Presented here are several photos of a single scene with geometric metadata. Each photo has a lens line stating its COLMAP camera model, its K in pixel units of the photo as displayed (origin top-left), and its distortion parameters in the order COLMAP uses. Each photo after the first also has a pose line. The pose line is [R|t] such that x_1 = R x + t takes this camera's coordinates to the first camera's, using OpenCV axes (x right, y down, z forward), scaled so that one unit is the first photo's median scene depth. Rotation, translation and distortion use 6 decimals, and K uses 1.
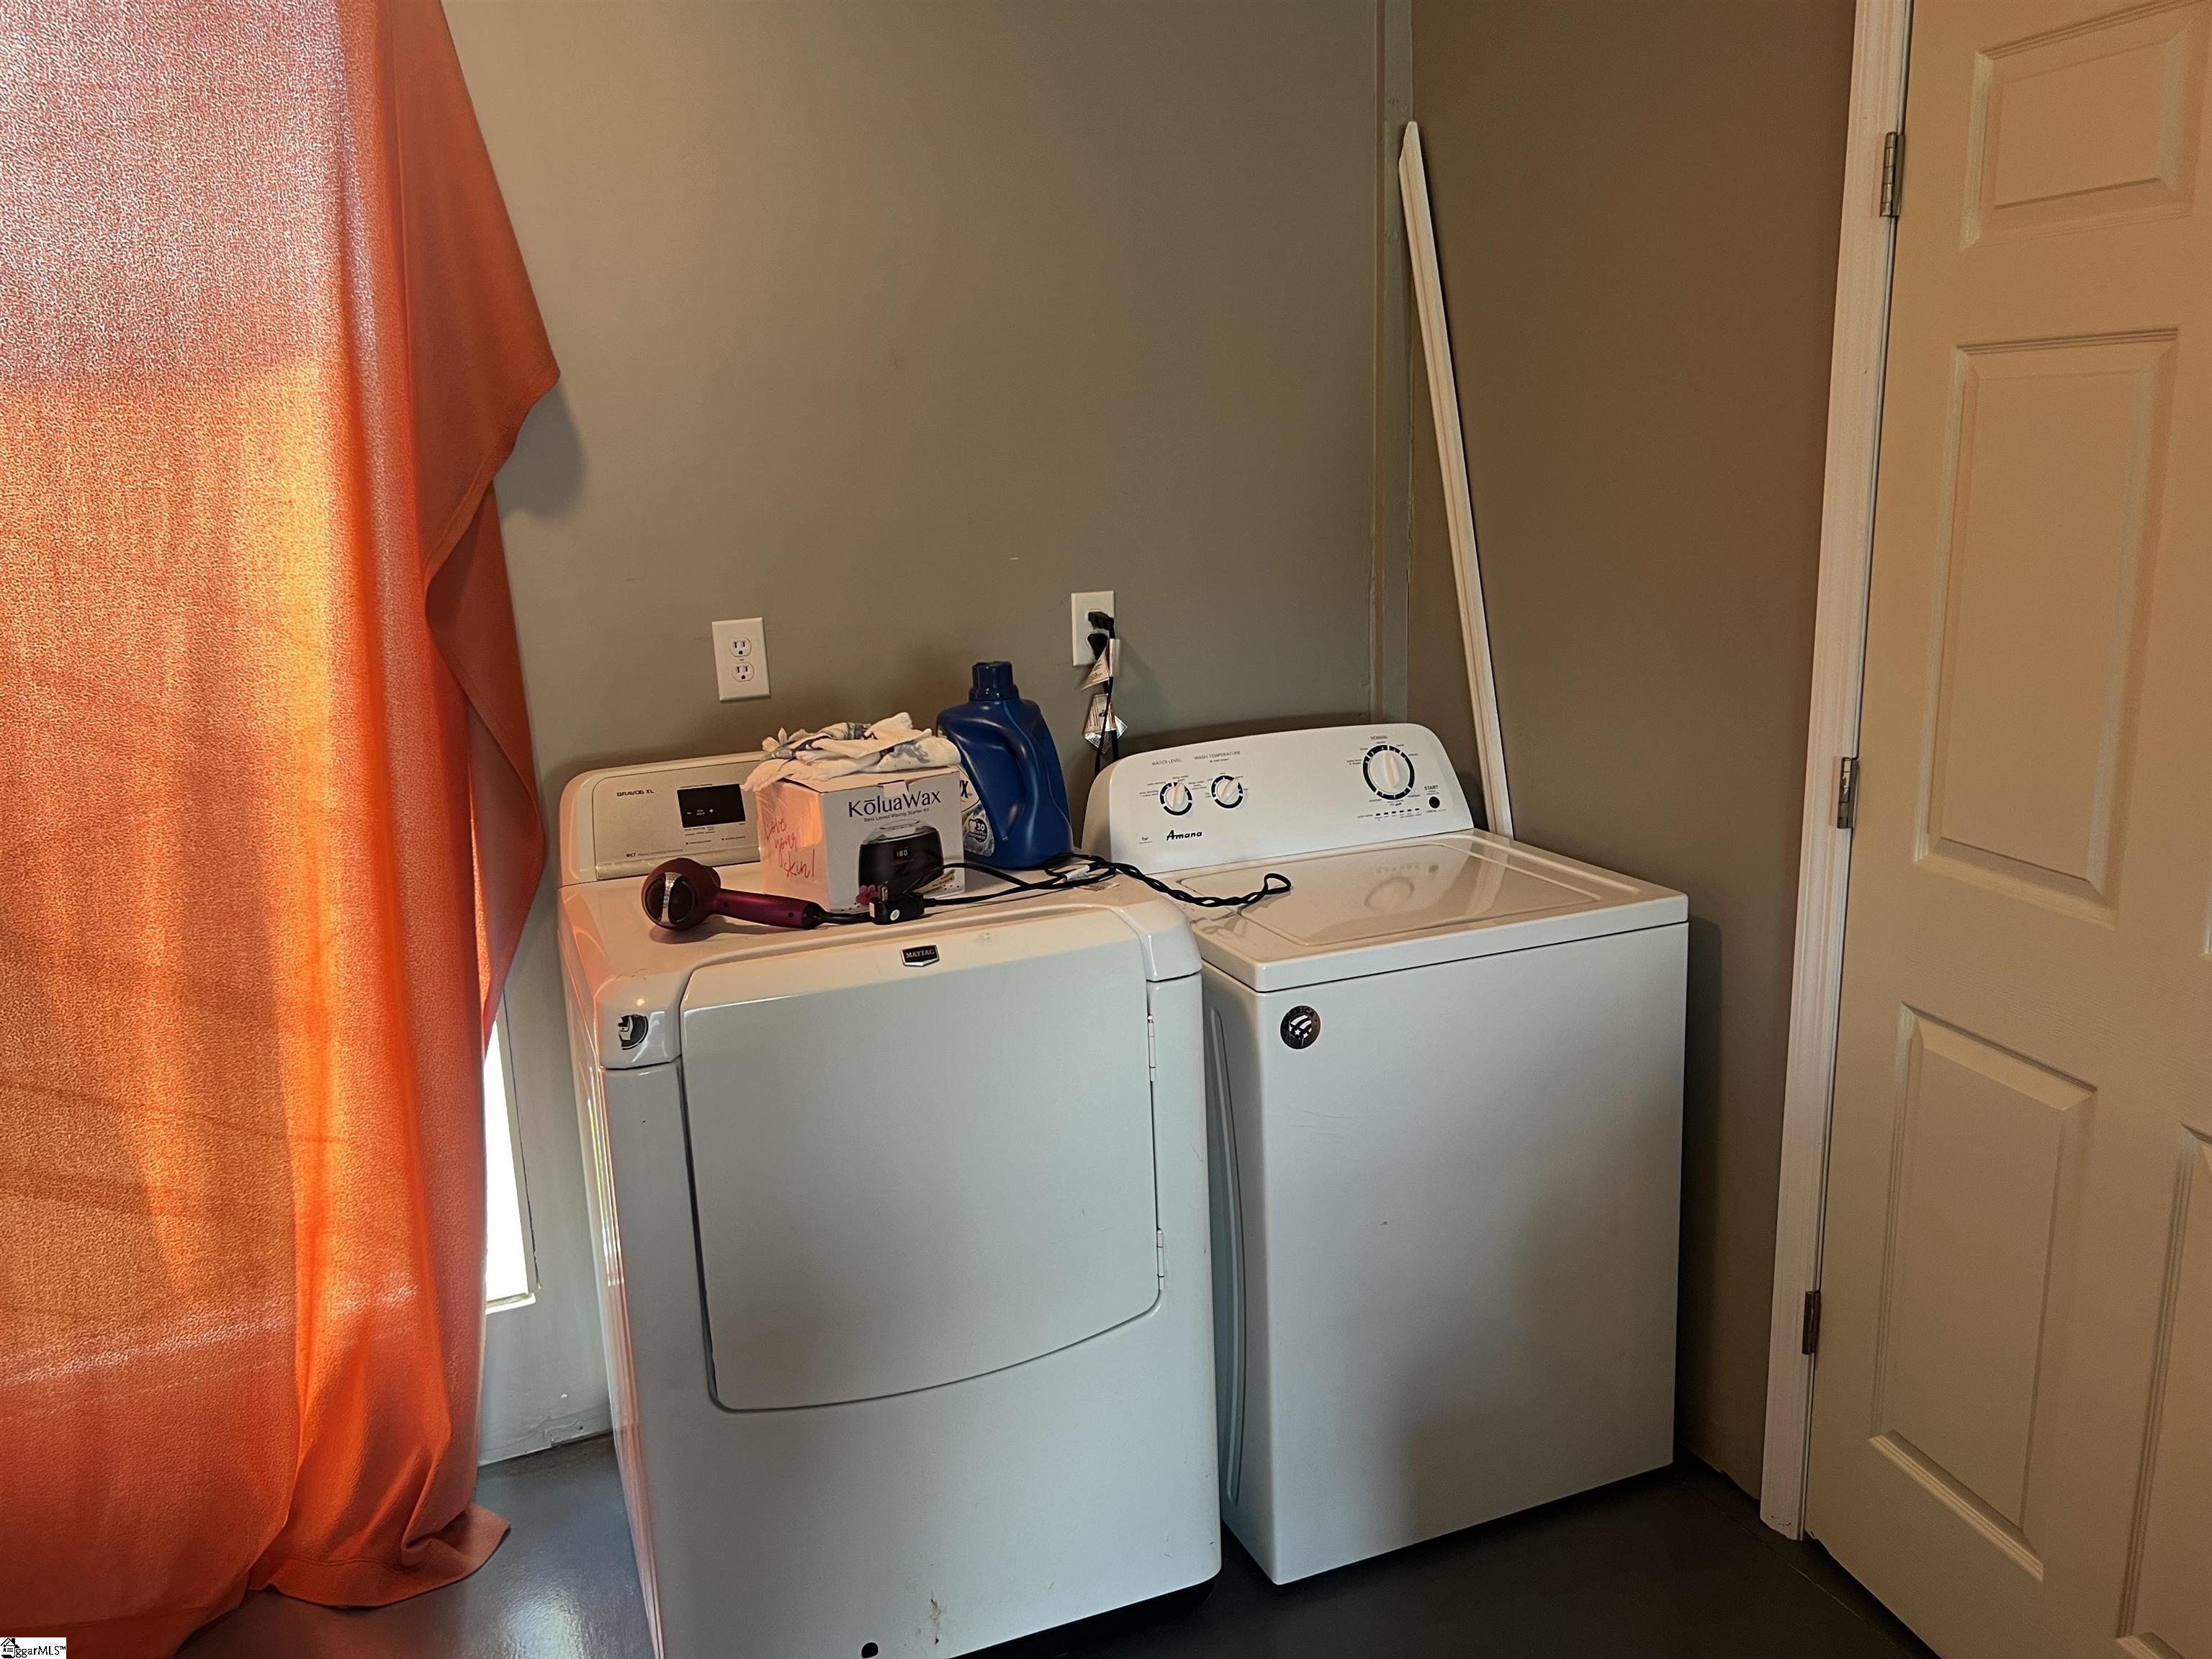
lens RADIAL K [[1688.1, 0, 1113.0], [0, 1688.1, 837.0], [0, 0, 1]] dist [0.040509, -0.048600]
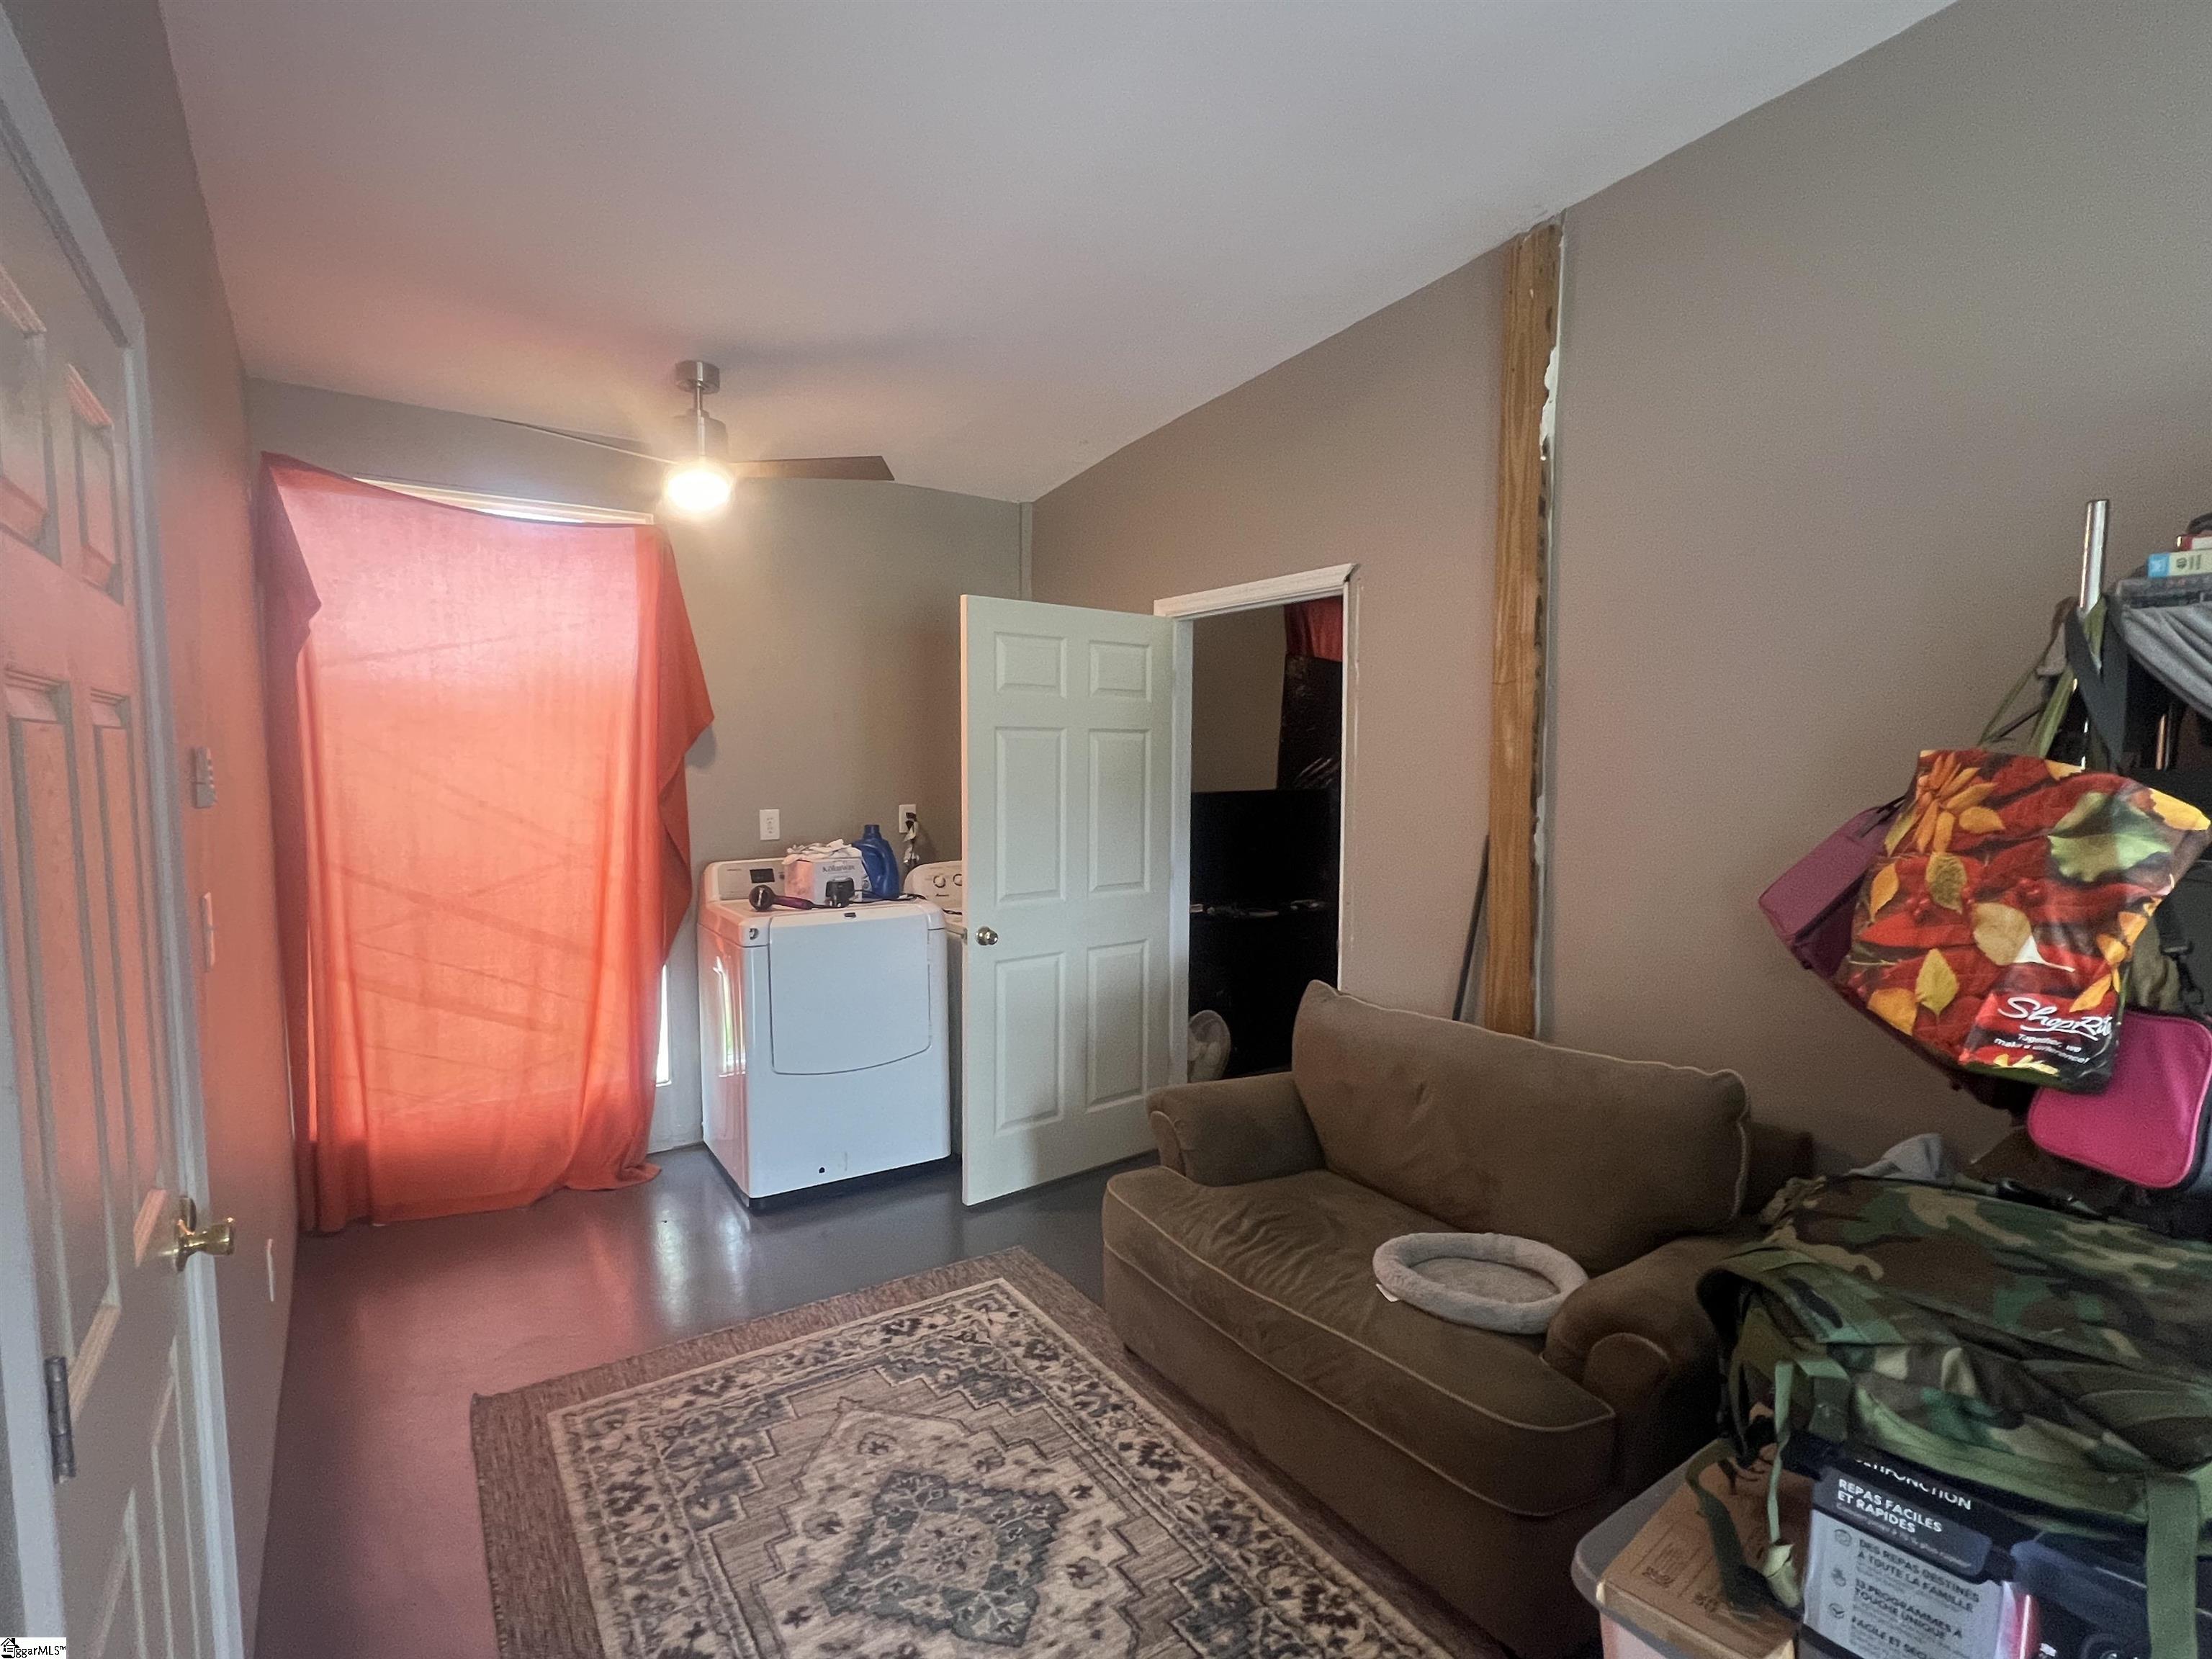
lens RADIAL K [[1093.3, 0, 1109.0], [0, 1093.3, 837.6], [0, 0, 1]] dist [-0.002525, -0.000341]
pose [[0.981982, 0.020840, 0.187823, -0.027510], [0.008519, 0.988008, -0.154165, 0.199158], [-0.188783, 0.152987, 0.970029, -0.810002]]
